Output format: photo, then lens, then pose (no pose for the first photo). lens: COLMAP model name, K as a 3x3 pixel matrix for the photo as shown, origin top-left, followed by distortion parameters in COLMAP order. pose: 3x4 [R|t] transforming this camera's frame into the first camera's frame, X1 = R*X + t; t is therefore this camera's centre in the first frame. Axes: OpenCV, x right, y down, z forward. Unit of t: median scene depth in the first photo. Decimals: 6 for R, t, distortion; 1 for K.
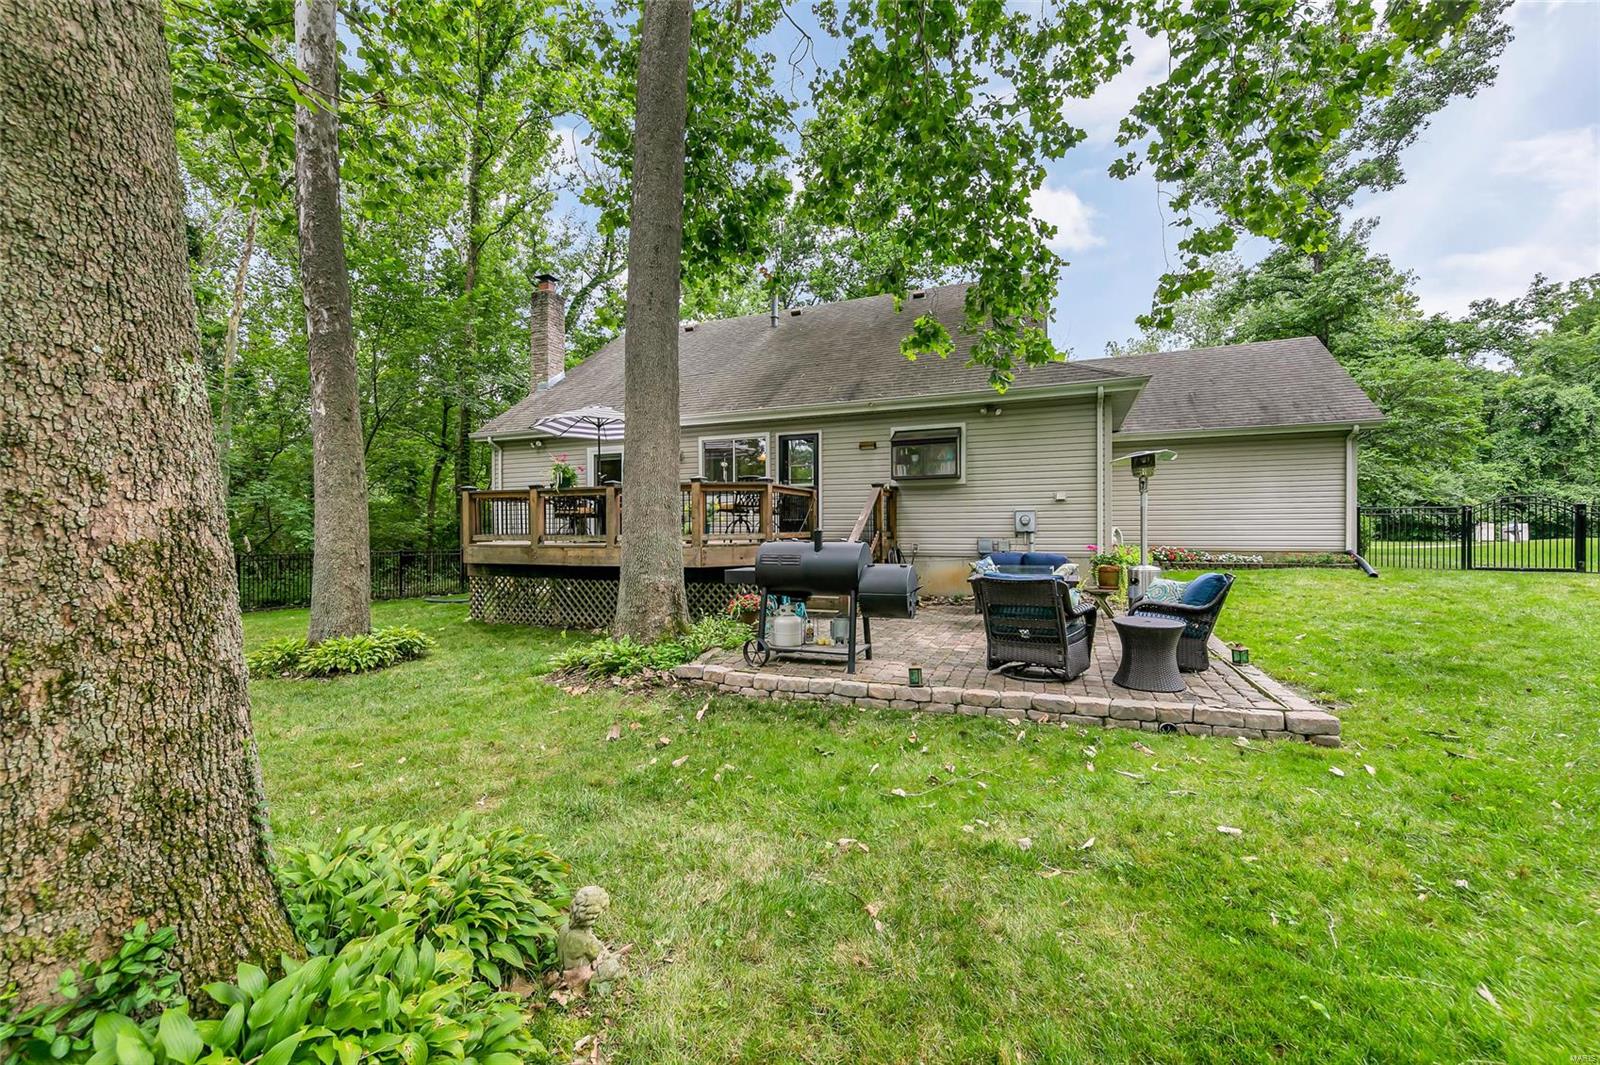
lens RADIAL K [[628.4, 0, 795.9], [0, 628.4, 539.7], [0, 0, 1]] dist [0.002902, 0.000354]
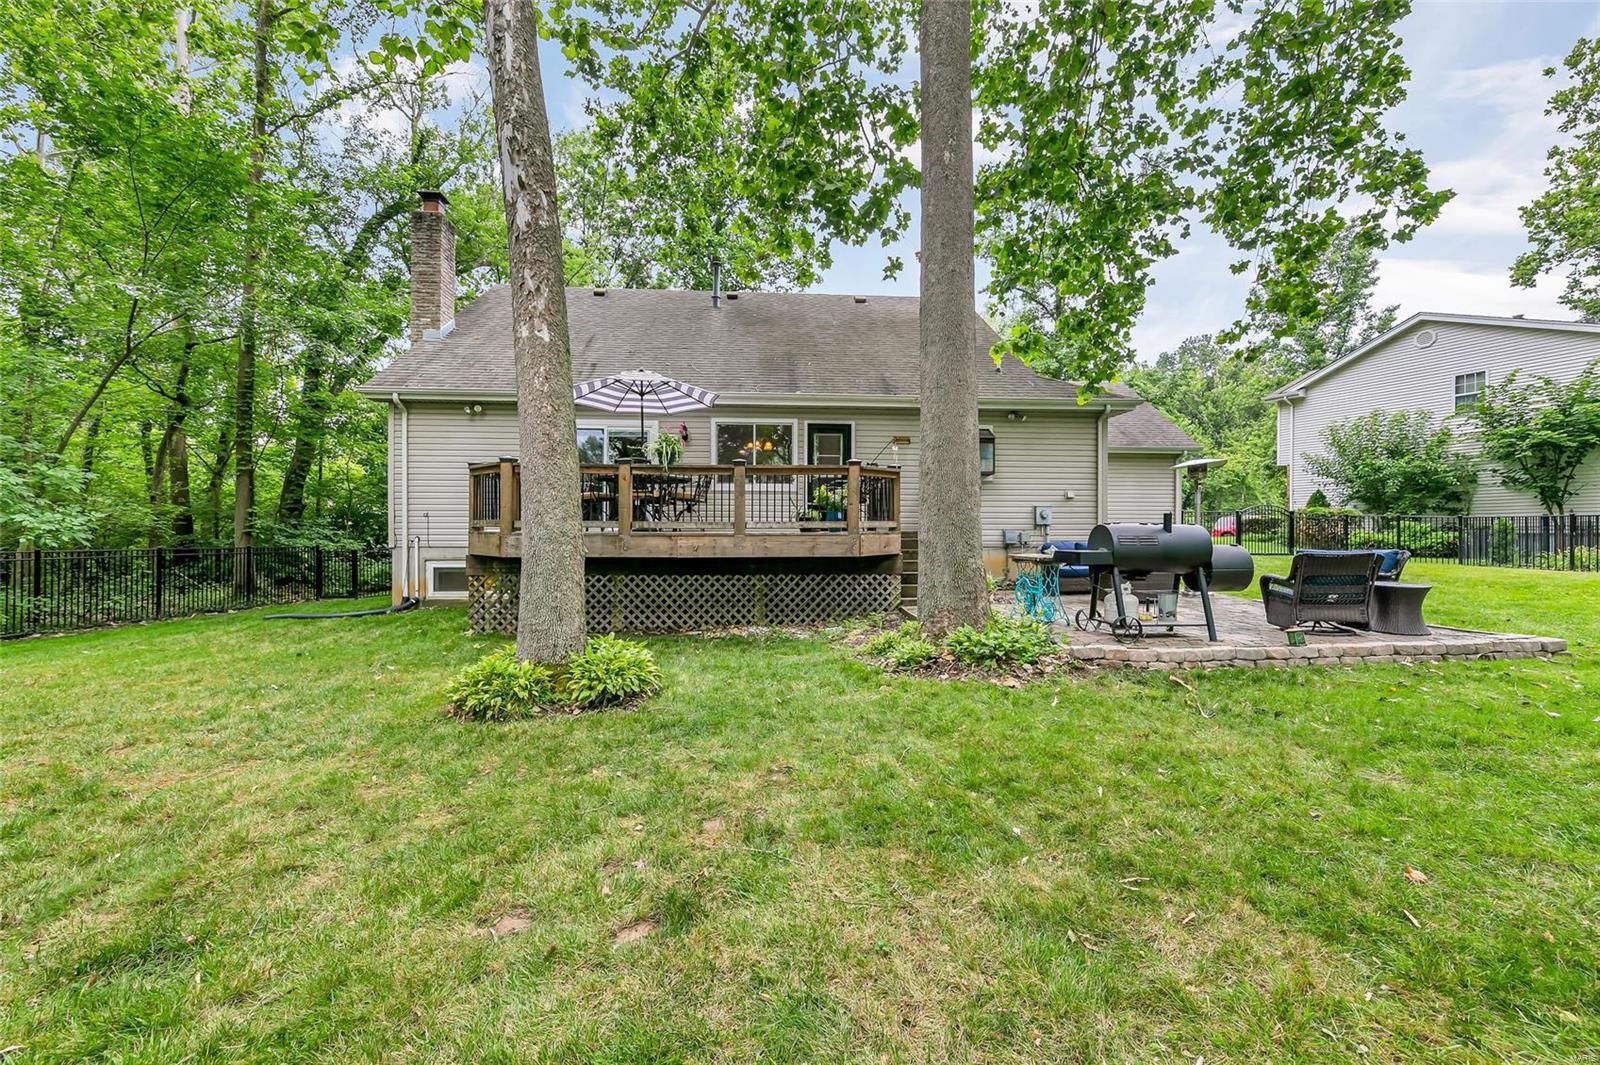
lens RADIAL K [[628.4, 0, 795.9], [0, 628.4, 539.7], [0, 0, 1]] dist [0.002902, 0.000354]
pose [[0.898890, 0.000620, 0.438175, -0.527982], [0.000202, 0.999998, -0.001829, 0.016549], [-0.438175, 0.001732, 0.898888, 0.158643]]
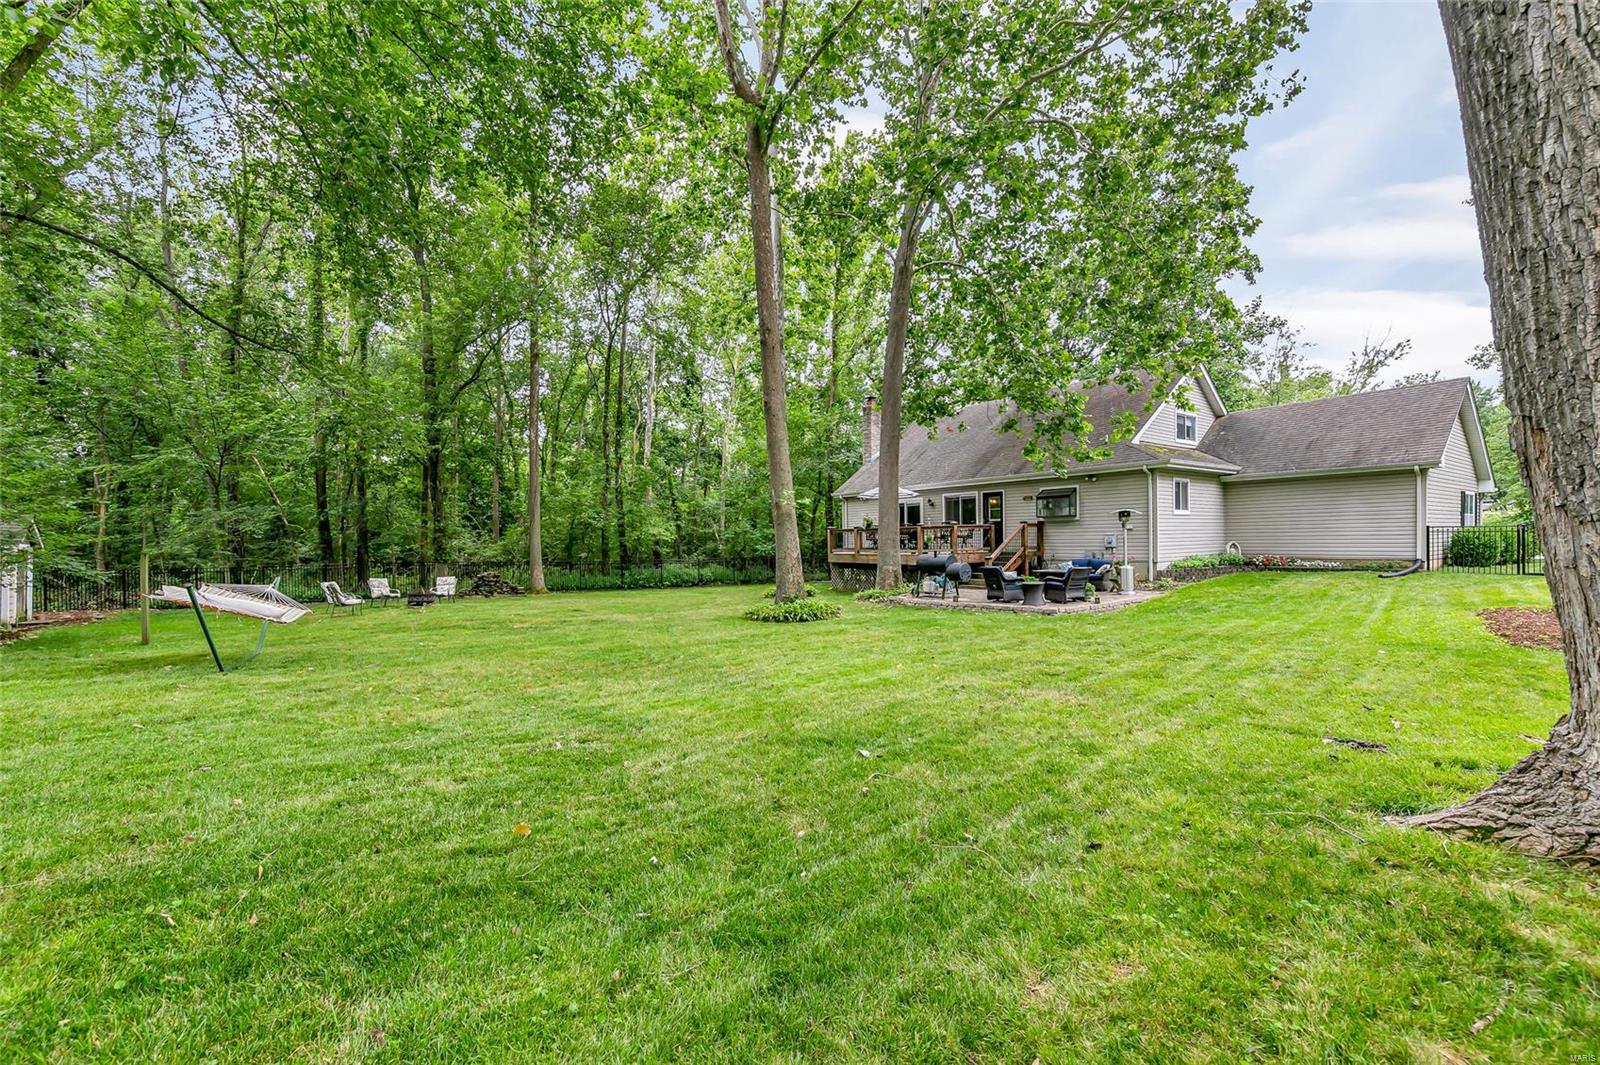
lens RADIAL K [[628.4, 0, 795.9], [0, 628.4, 539.7], [0, 0, 1]] dist [0.002902, 0.000354]
pose [[0.854436, -0.009294, -0.519473, 0.506733], [0.005876, 0.999949, -0.008225, -0.022825], [0.519523, 0.003976, 0.854447, -0.917453]]
